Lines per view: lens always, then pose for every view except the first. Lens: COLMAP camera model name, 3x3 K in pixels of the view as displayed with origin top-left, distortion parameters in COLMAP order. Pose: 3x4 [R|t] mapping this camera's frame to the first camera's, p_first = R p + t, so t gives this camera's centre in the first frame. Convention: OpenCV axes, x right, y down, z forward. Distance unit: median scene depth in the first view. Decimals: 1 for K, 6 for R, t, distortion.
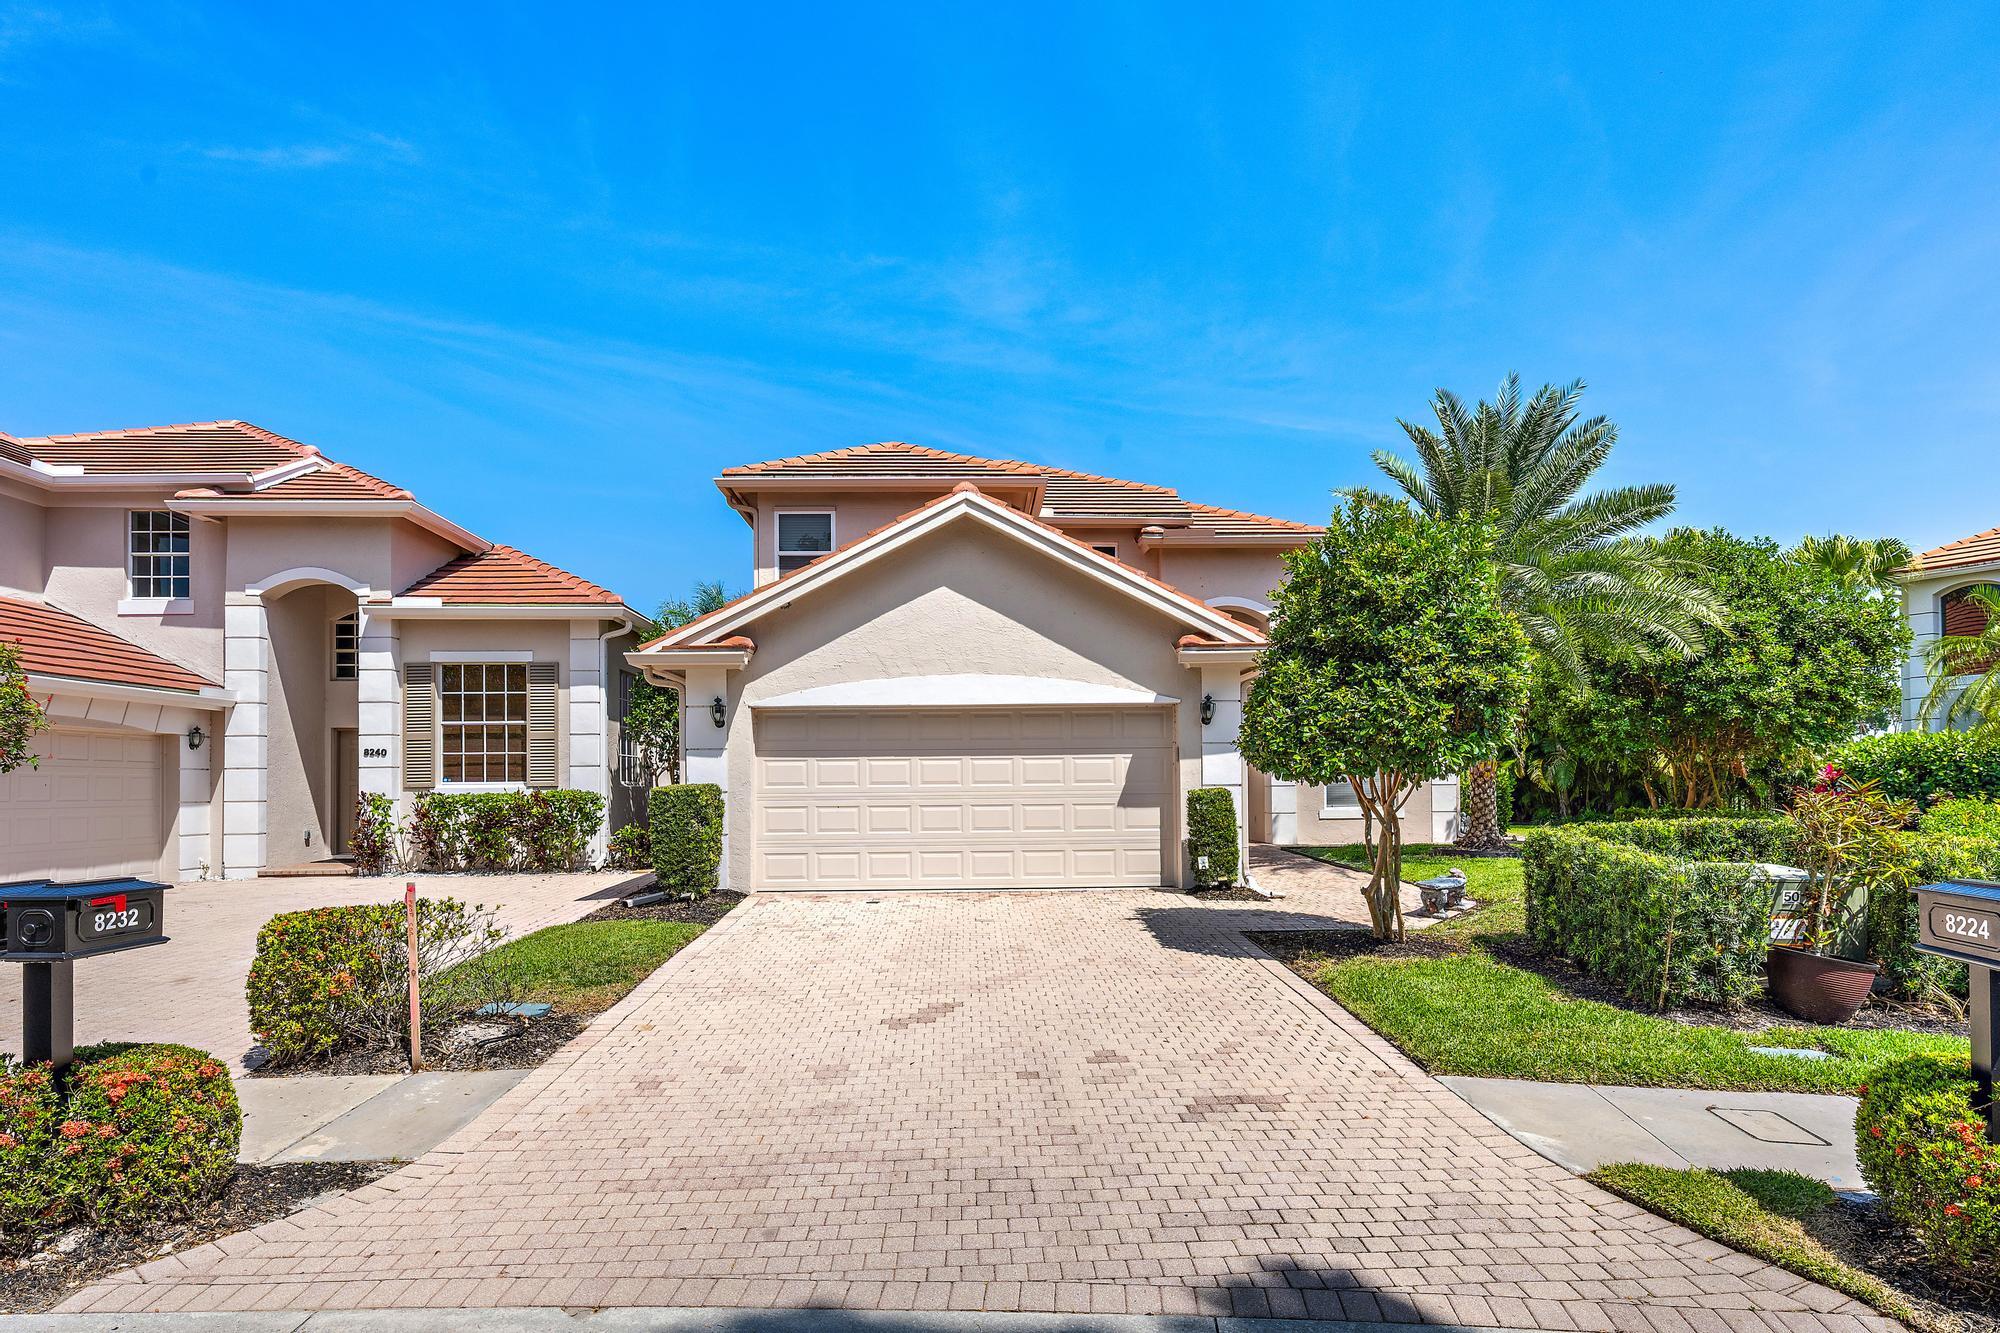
lens RADIAL K [[1146.4, 0, 990.3], [0, 1146.4, 799.5], [0, 0, 1]] dist [0.007365, 0.006819]
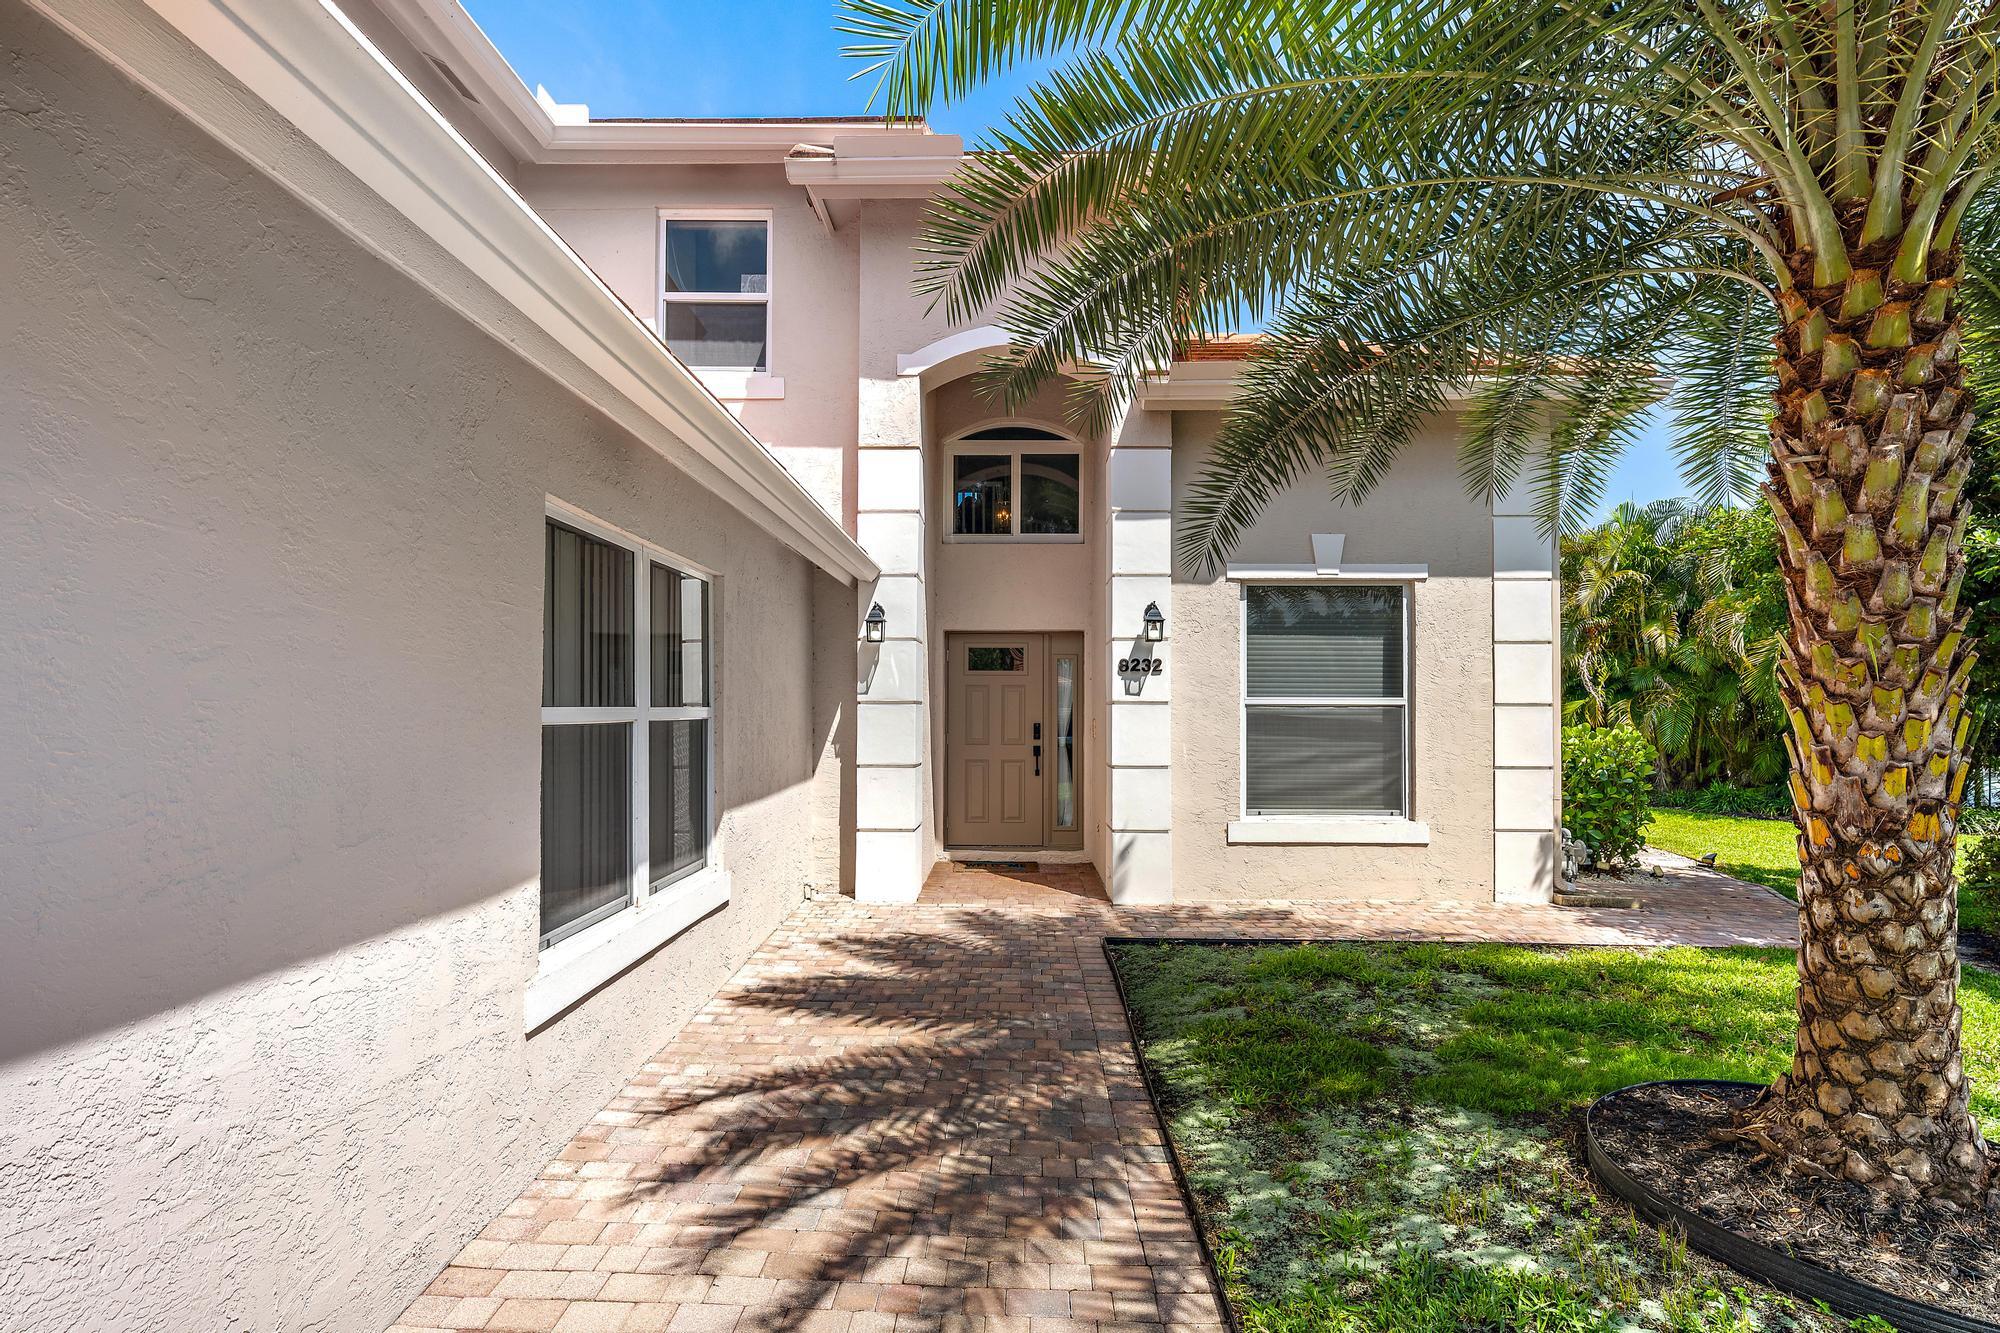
lens RADIAL K [[876.0, 0, 1006.2], [0, 876.0, 702.8], [0, 0, 1]] dist [-0.003925, 0.000363]
pose [[0.998741, 0.012835, -0.048500, 0.266324], [-0.013283, 0.999872, -0.008921, -0.036965], [0.048379, 0.009554, 0.998783, 0.795790]]
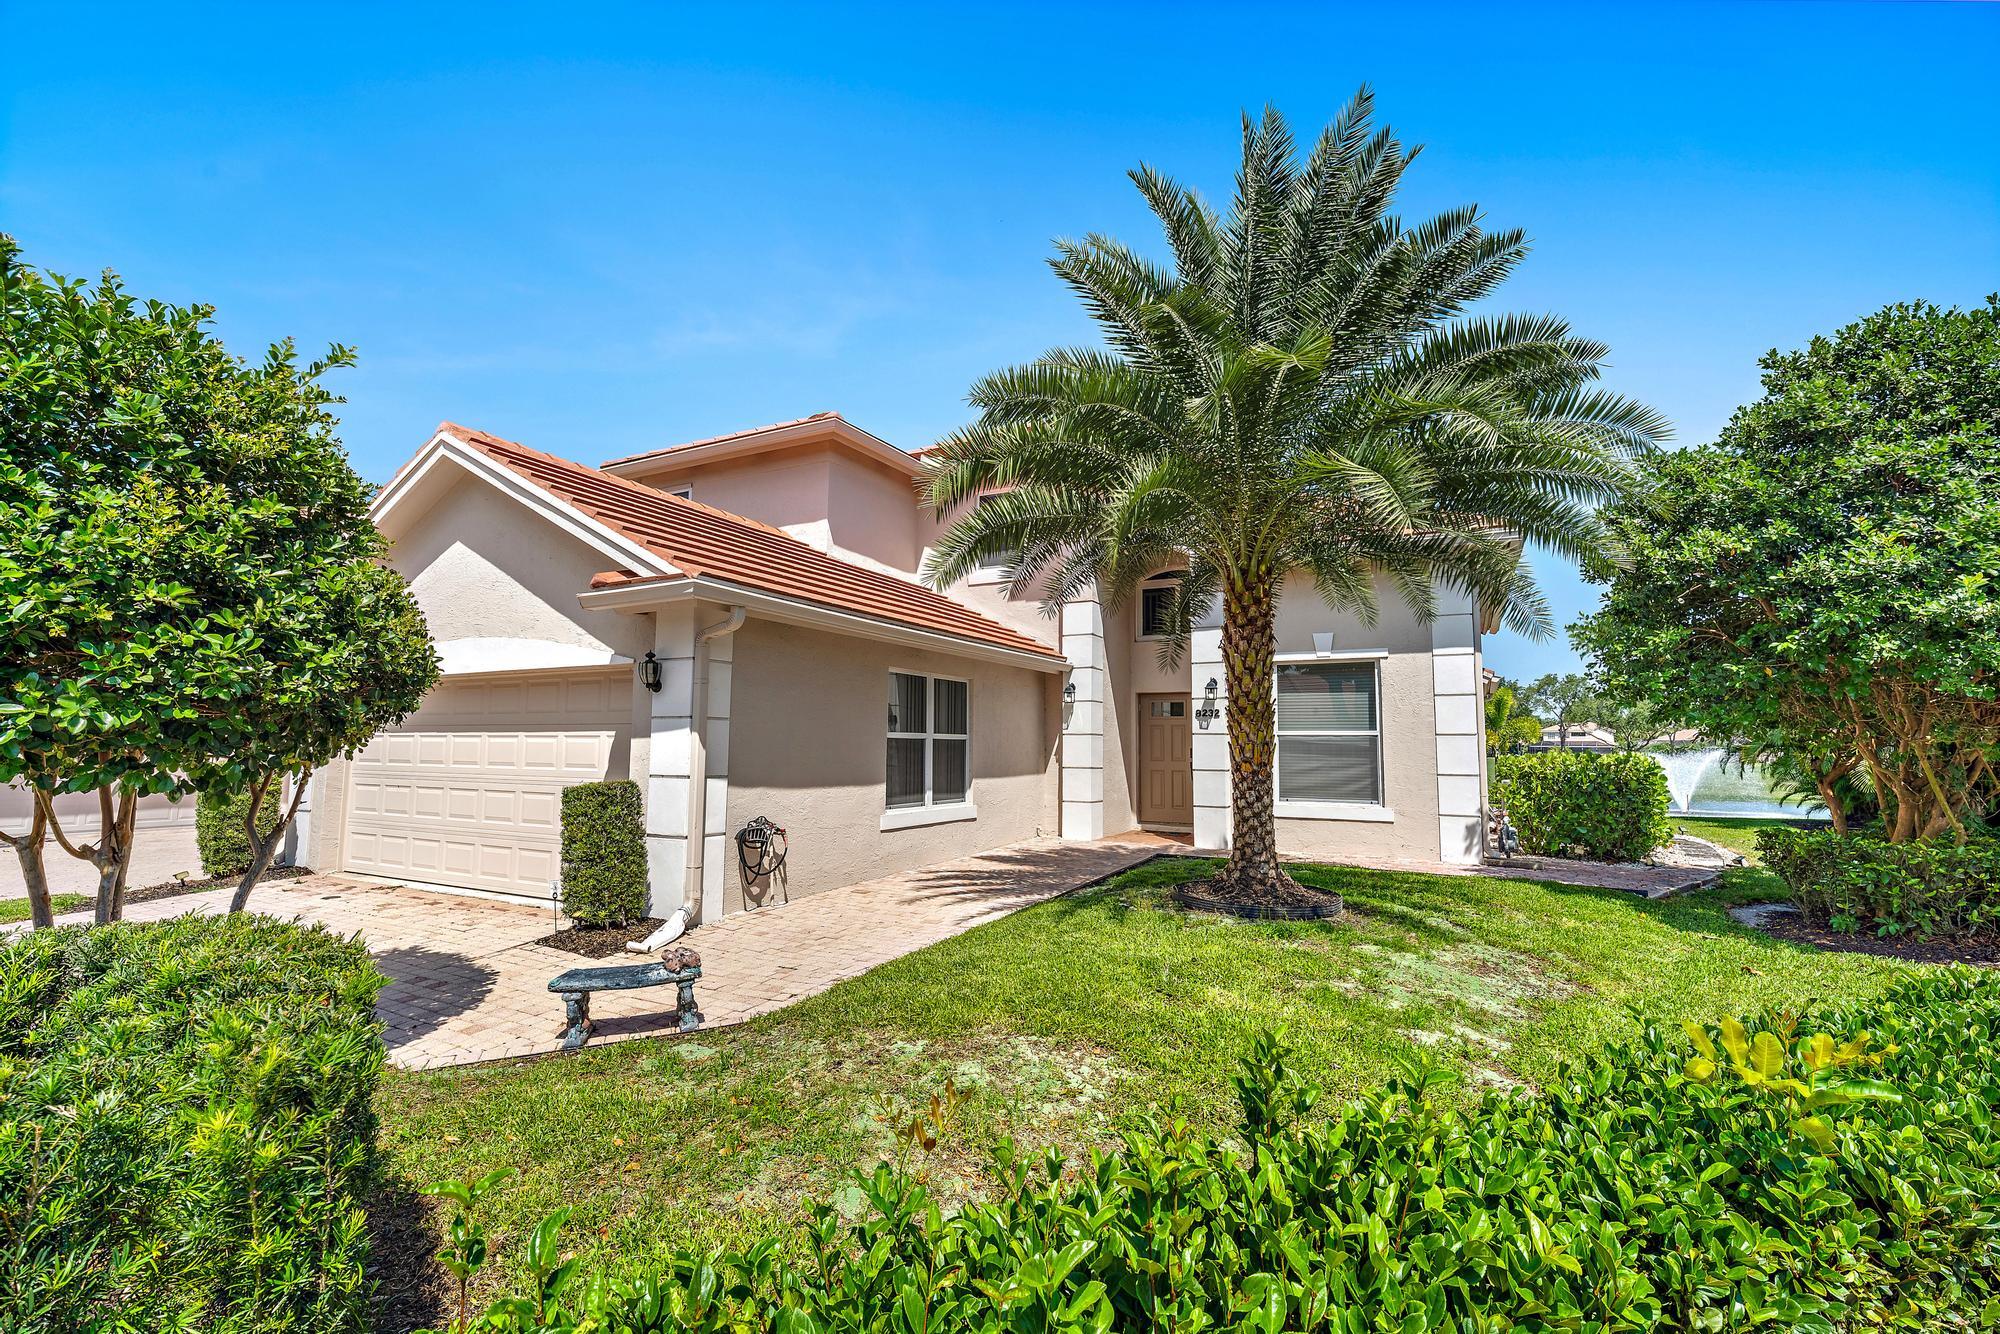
lens RADIAL K [[876.0, 0, 1025.3], [0, 876.0, 669.3], [0, 0, 1]] dist [-0.003925, 0.000363]
pose [[0.863785, -0.029708, -0.502983, 0.534643], [-0.017952, 0.995812, -0.089645, -0.027372], [0.503540, 0.086463, 0.859635, 0.512416]]
